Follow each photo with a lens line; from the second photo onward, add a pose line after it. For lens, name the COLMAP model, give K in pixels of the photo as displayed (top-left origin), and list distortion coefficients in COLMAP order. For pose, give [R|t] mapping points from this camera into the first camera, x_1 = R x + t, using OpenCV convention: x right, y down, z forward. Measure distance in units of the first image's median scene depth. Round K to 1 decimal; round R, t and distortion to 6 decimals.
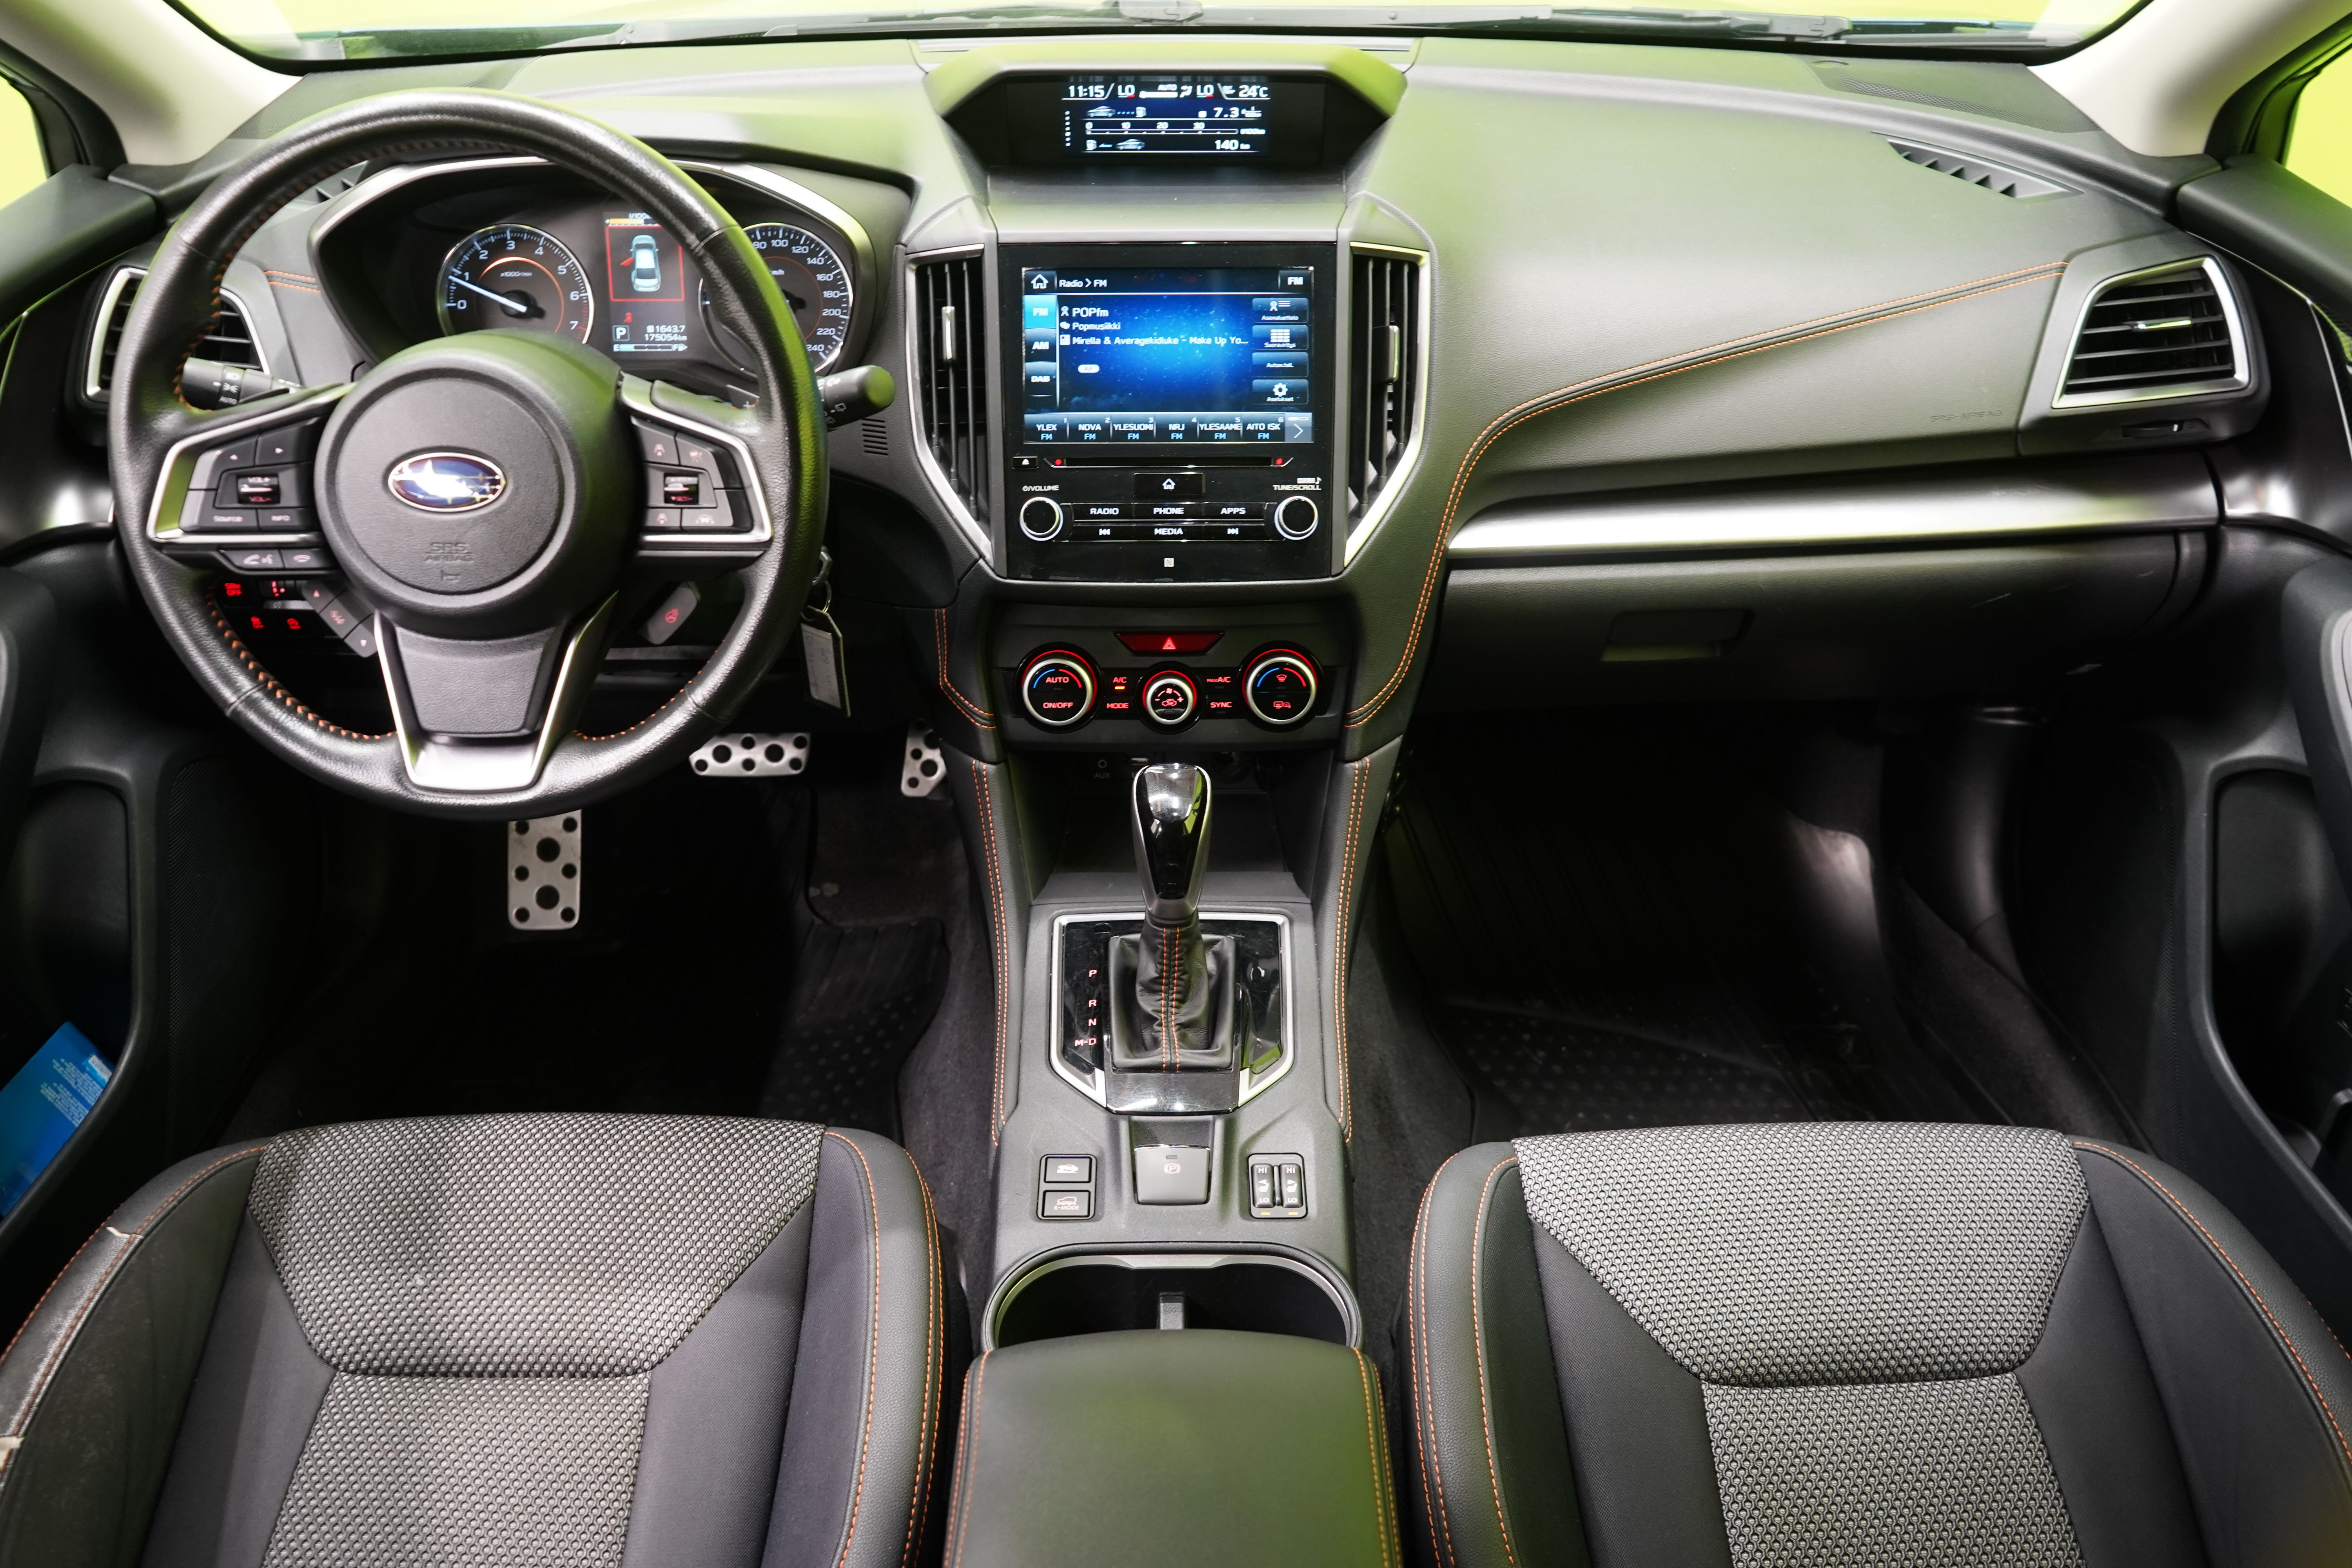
lens RADIAL K [[1887.3, 0, 1171.9], [0, 1887.3, 778.7], [0, 0, 1]] dist [-0.006628, 0.019383]
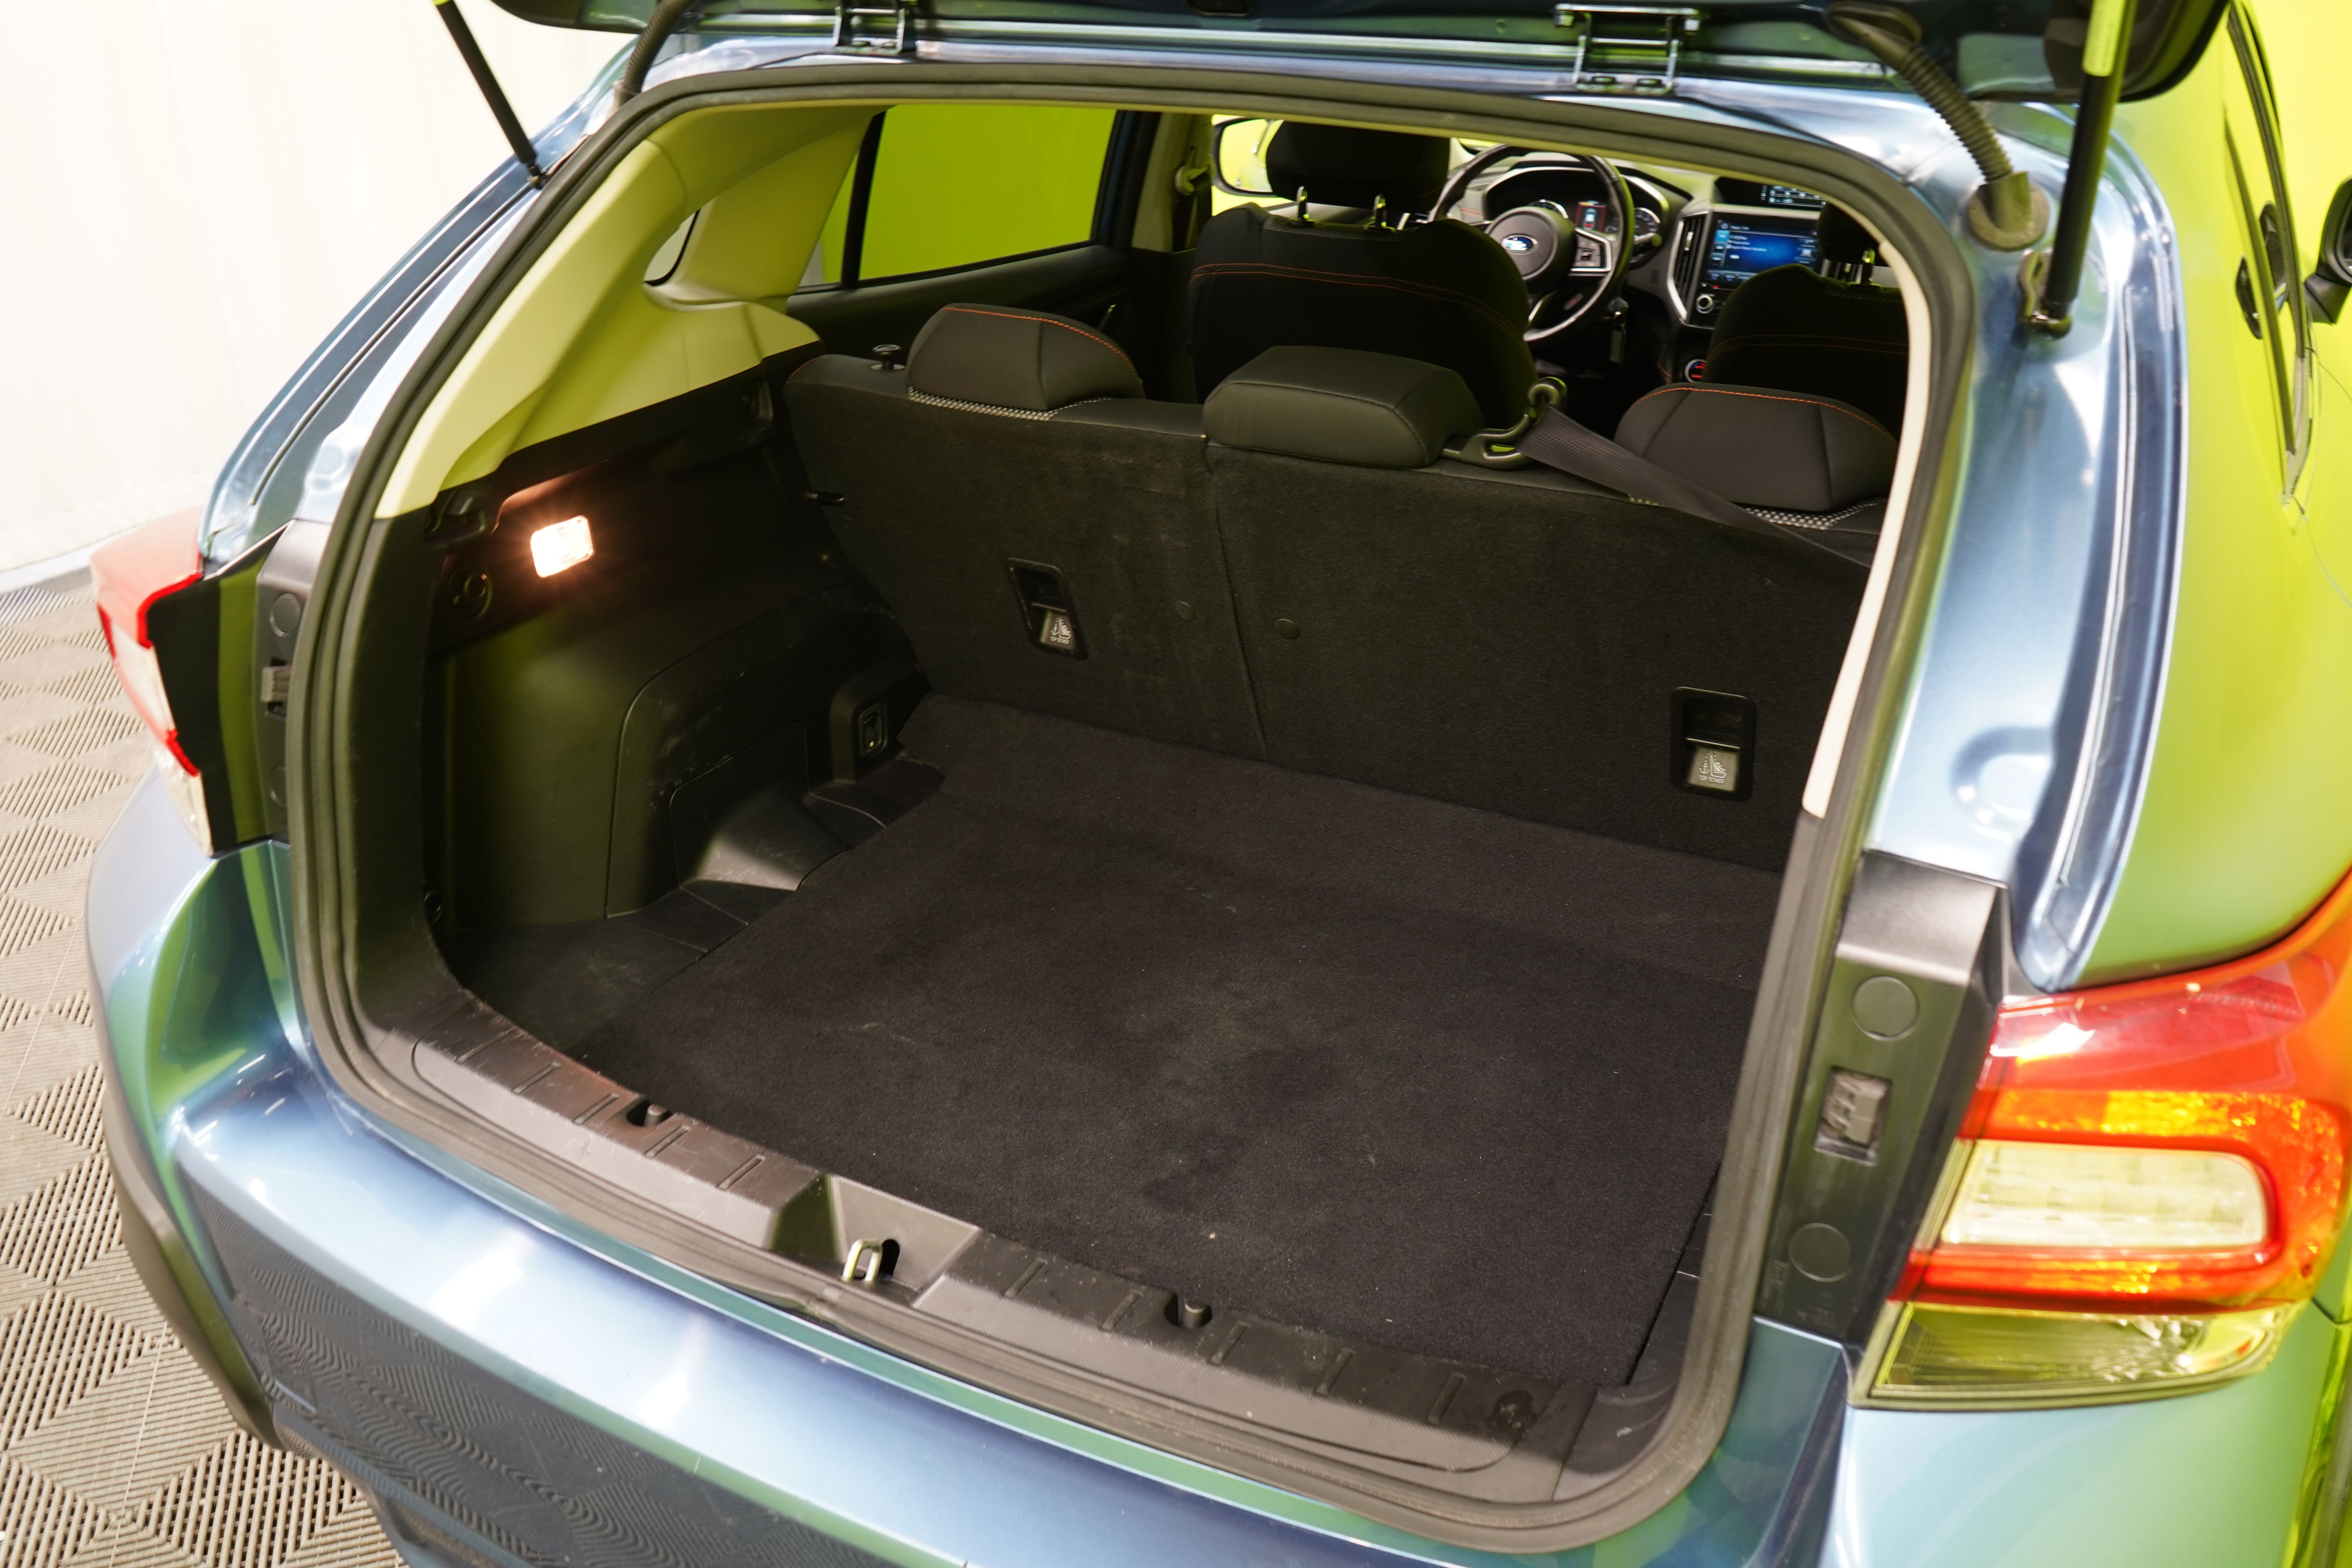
lens RADIAL K [[1887.3, 0, 1180.6], [0, 1887.3, 787.5], [0, 0, 1]] dist [-0.006628, 0.019383]
pose [[0.882710, 0.205159, -0.422769, 0.575837], [-0.260254, 0.962520, -0.076306, 0.971141], [0.391269, 0.177383, 0.903019, -1.722062]]
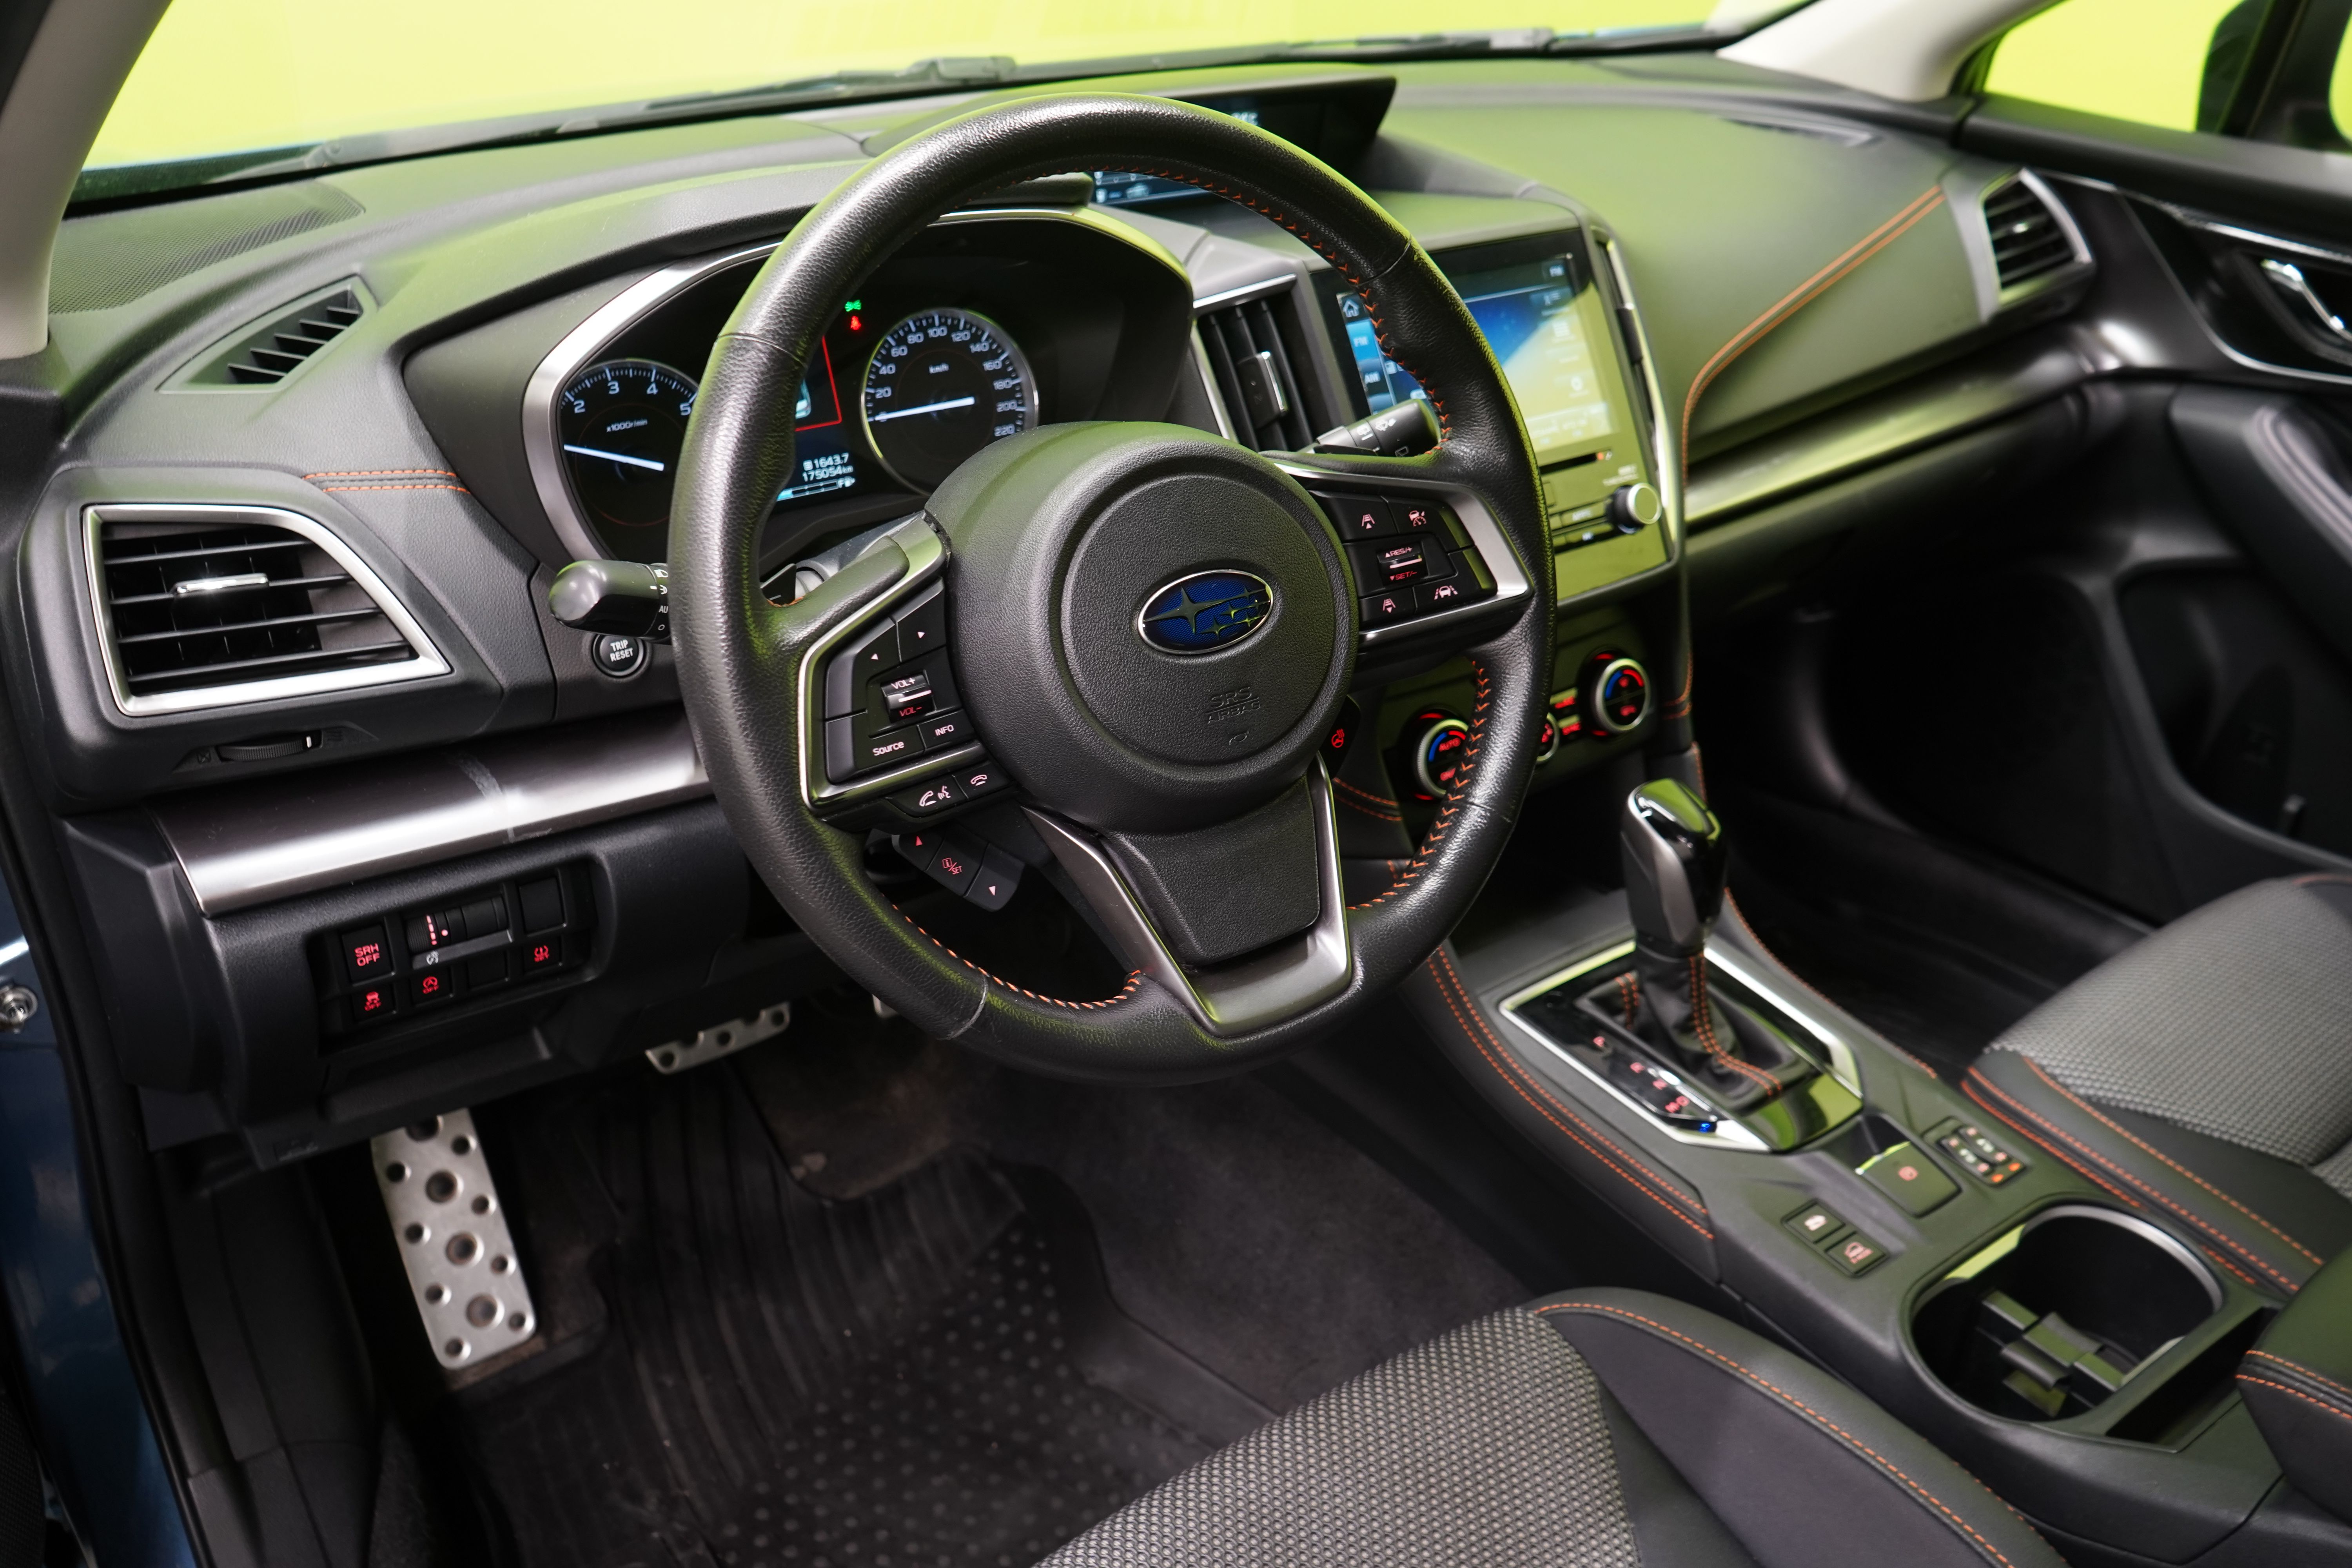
lens RADIAL K [[1887.3, 0, 1174.8], [0, 1887.3, 784.6], [0, 0, 1]] dist [-0.006628, 0.019383]
pose [[0.816001, -0.265459, 0.513492, -0.640929], [0.303210, 0.952863, 0.010763, -0.084993], [-0.492144, 0.146913, 0.858027, 0.313729]]
